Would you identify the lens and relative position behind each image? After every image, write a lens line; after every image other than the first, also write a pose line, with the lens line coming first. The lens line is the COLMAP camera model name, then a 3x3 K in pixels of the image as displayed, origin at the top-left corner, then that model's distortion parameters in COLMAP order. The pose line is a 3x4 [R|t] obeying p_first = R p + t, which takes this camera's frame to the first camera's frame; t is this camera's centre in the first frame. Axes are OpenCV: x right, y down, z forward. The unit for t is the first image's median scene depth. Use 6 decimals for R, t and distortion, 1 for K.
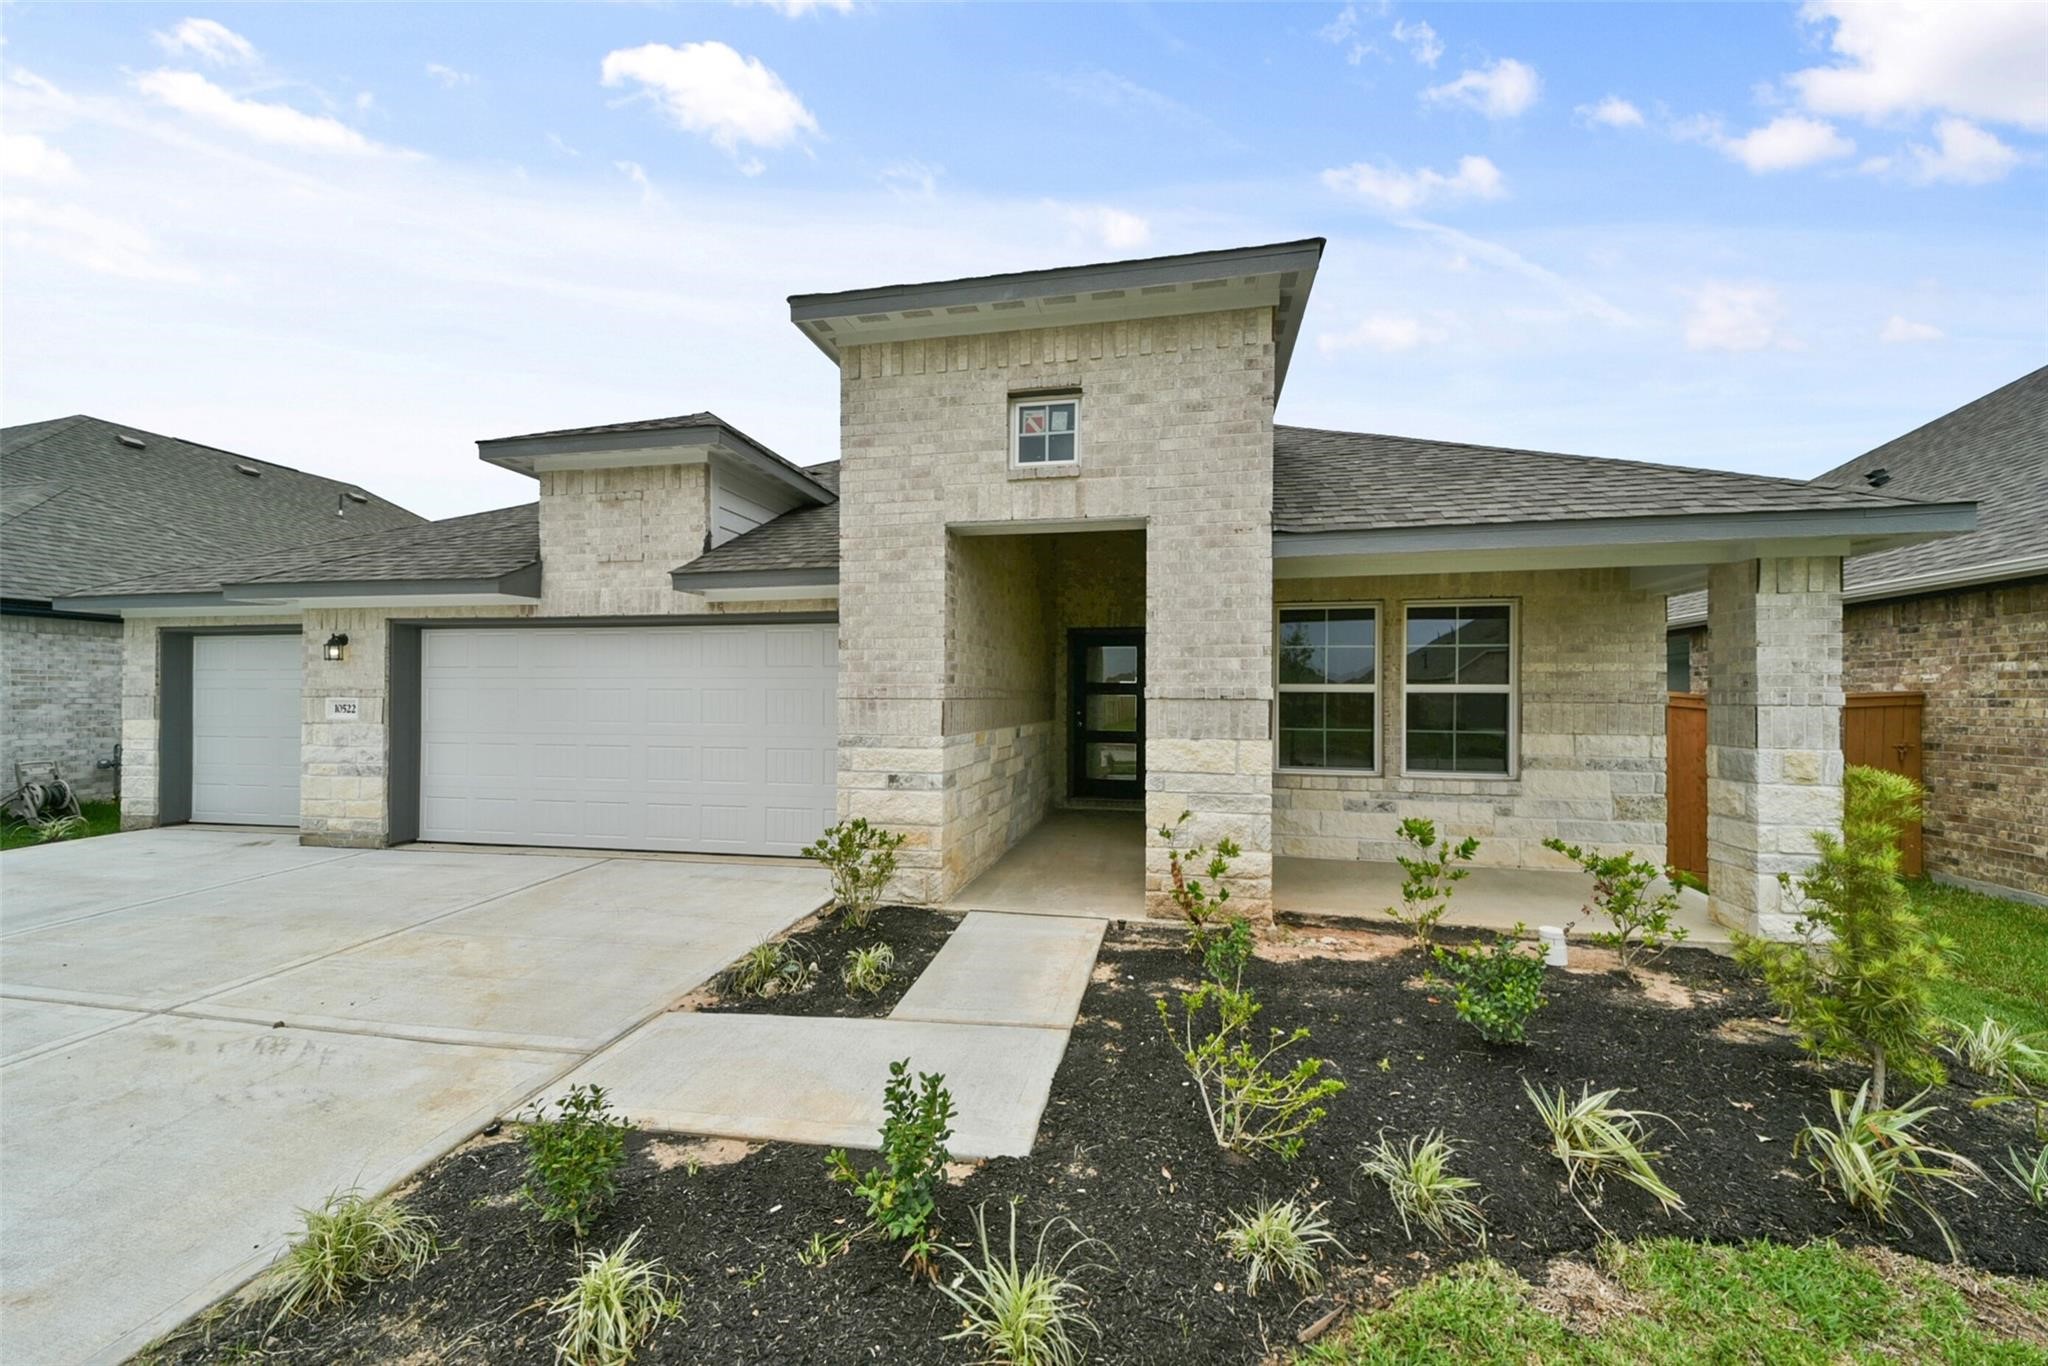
lens RADIAL K [[774.2, 0, 1026.7], [0, 774.2, 685.1], [0, 0, 1]] dist [0.047209, -0.016864]
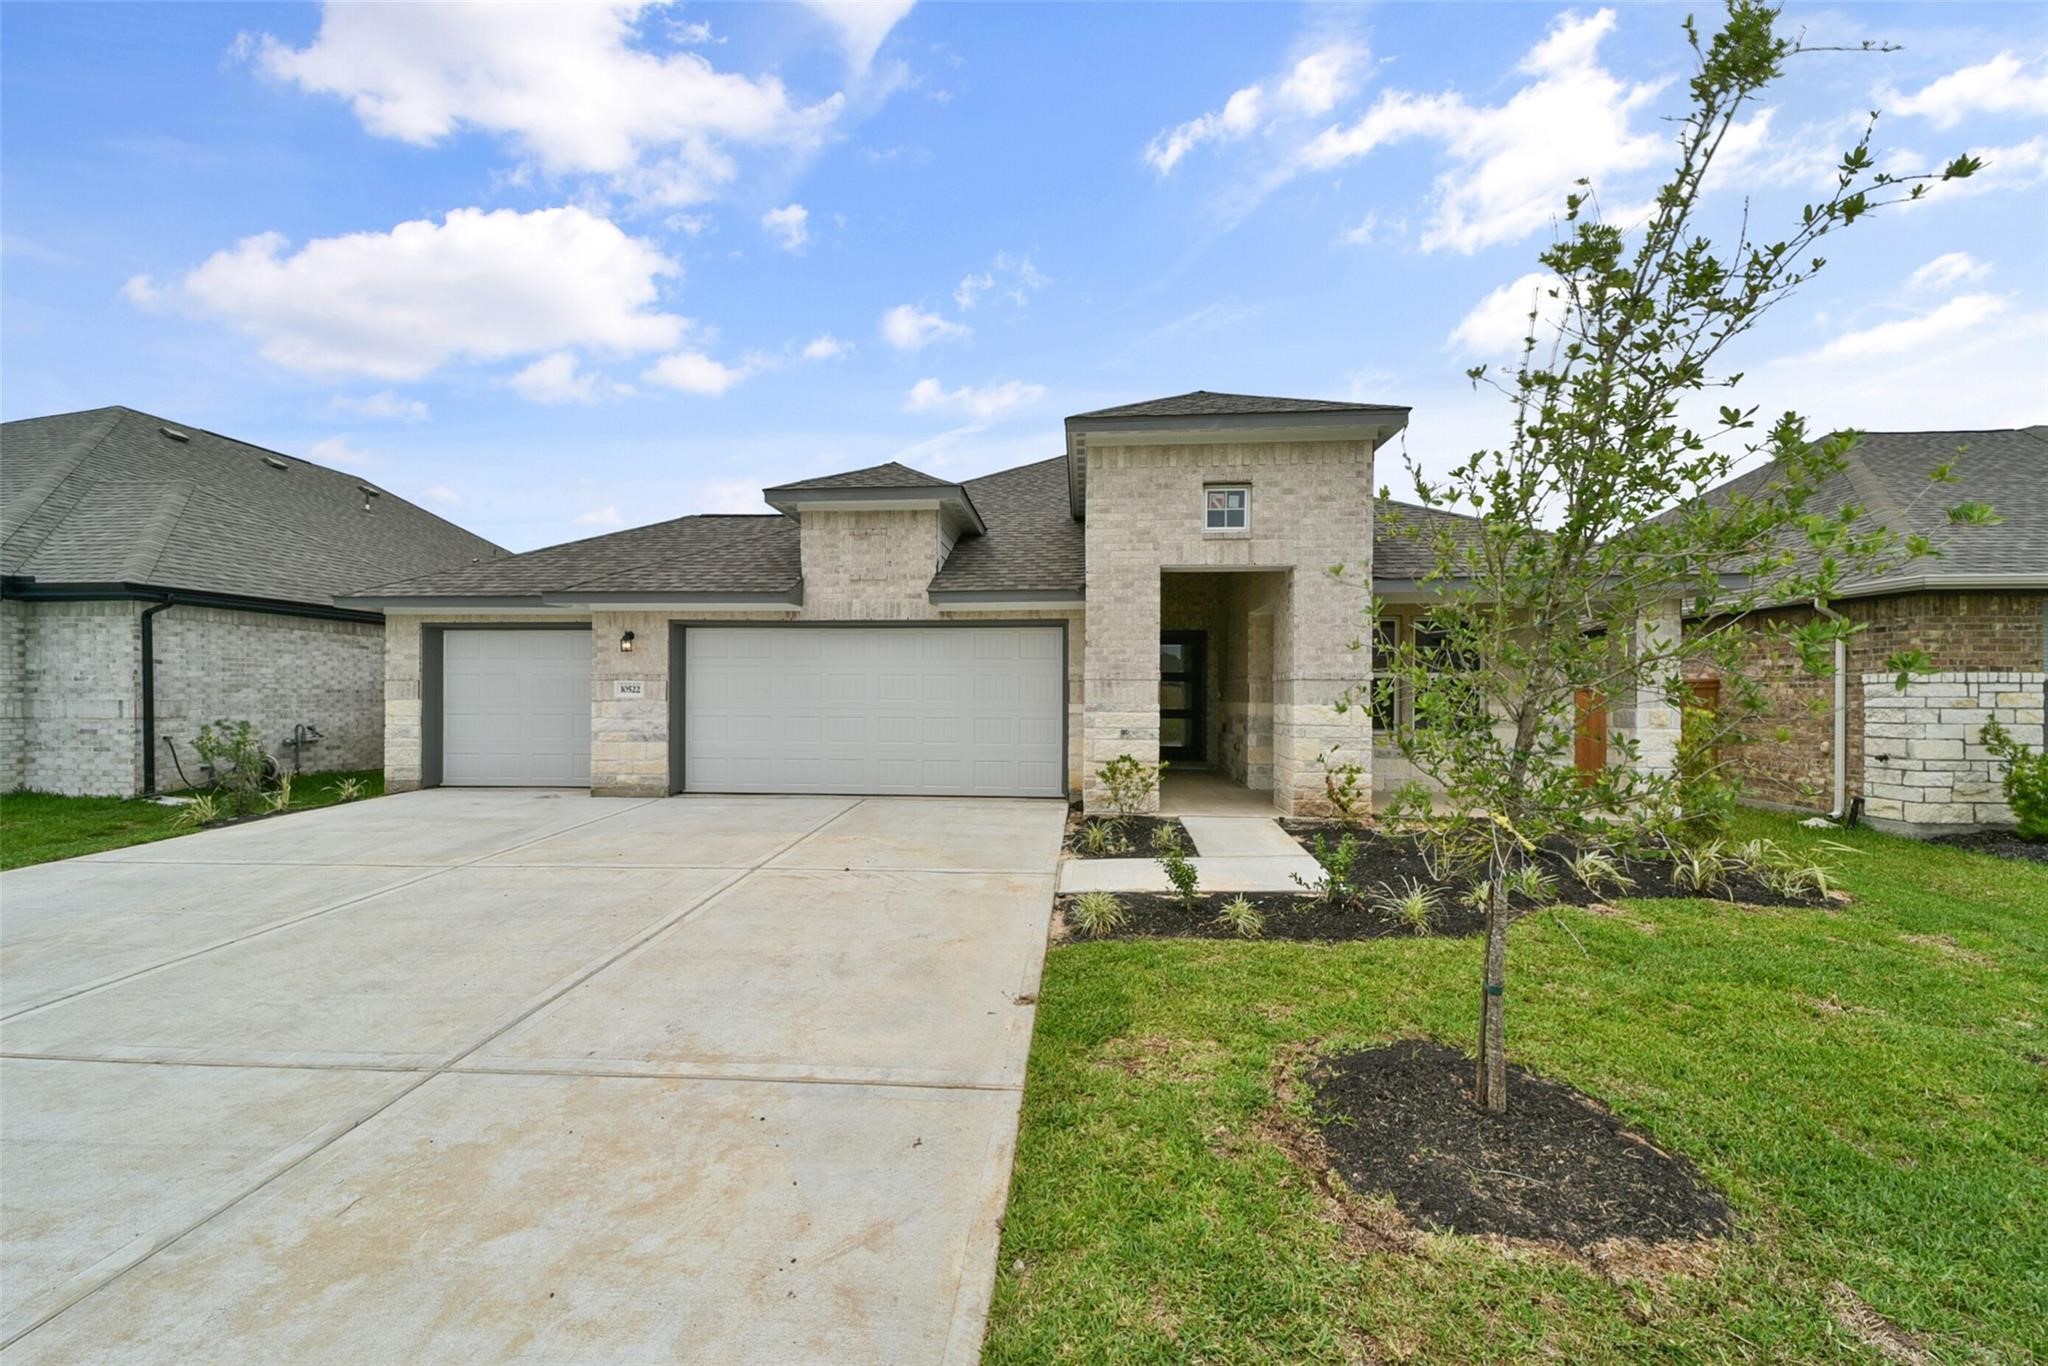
lens RADIAL K [[780.1, 0, 1017.1], [0, 780.1, 682.7], [0, 0, 1]] dist [0.043062, -0.013371]
pose [[0.991793, 0.001524, 0.127842, -0.458111], [-0.002073, 0.999989, 0.004166, 0.013777], [-0.127834, -0.004397, 0.991786, -0.391876]]
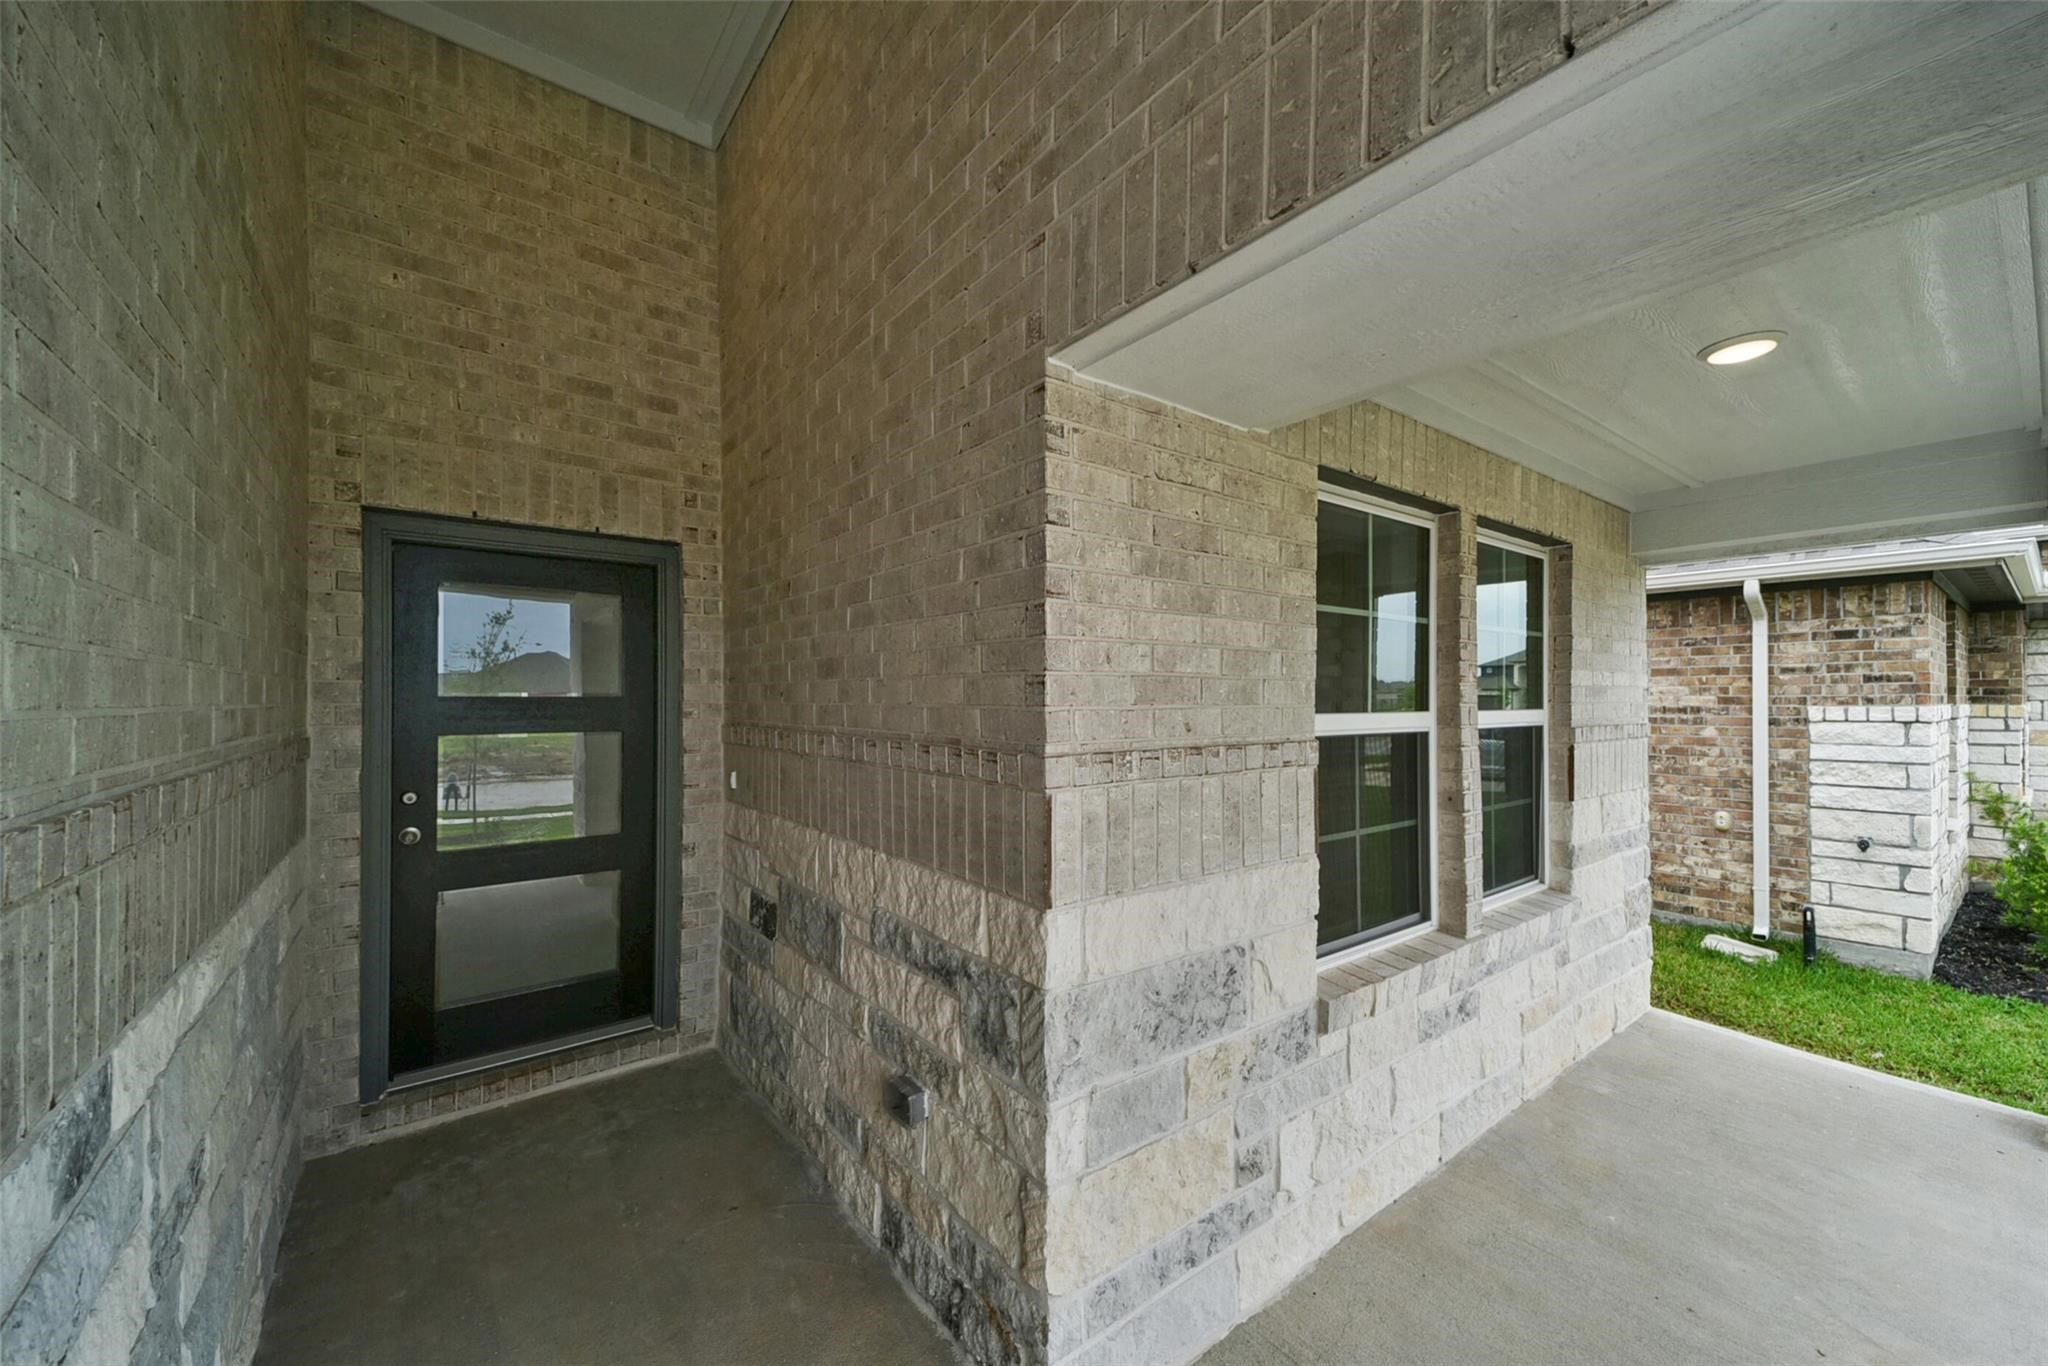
lens RADIAL K [[774.2, 0, 1026.7], [0, 774.2, 685.1], [0, 0, 1]] dist [0.047209, -0.016864]
pose [[0.643977, 0.003427, 0.765037, -0.018641], [-0.008841, 0.999957, 0.002963, -0.015368], [-0.764994, -0.008672, 0.643979, 0.892766]]
